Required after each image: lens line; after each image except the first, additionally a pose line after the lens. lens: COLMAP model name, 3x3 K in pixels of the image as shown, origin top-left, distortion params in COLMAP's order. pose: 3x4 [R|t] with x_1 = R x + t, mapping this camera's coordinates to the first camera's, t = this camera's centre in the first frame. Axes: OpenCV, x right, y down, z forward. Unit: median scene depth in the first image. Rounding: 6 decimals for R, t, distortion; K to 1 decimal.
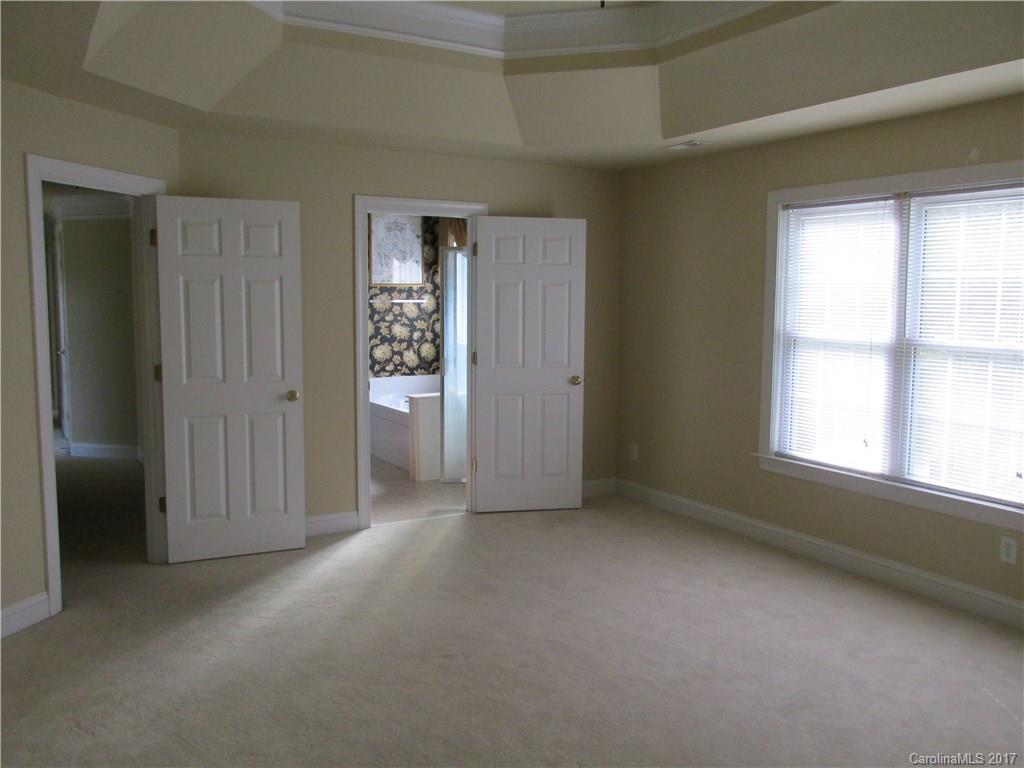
lens RADIAL K [[852.2, 0, 513.2], [0, 852.2, 381.7], [0, 0, 1]] dist [-0.018438, -0.001585]
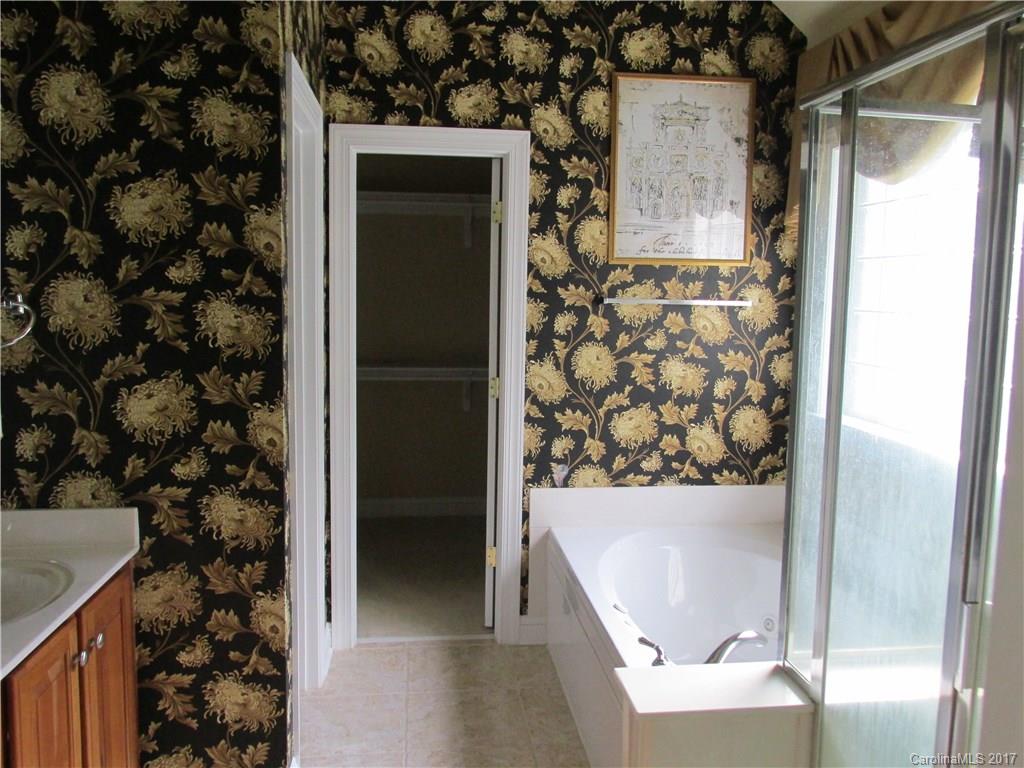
lens RADIAL K [[852.2, 0, 516.3], [0, 852.2, 387.2], [0, 0, 1]] dist [-0.018438, -0.001585]
pose [[0.918808, 0.049319, -0.391611, -0.045827], [-0.054444, 0.998515, -0.001986, -0.048824], [0.390931, 0.023146, 0.920129, 0.594481]]
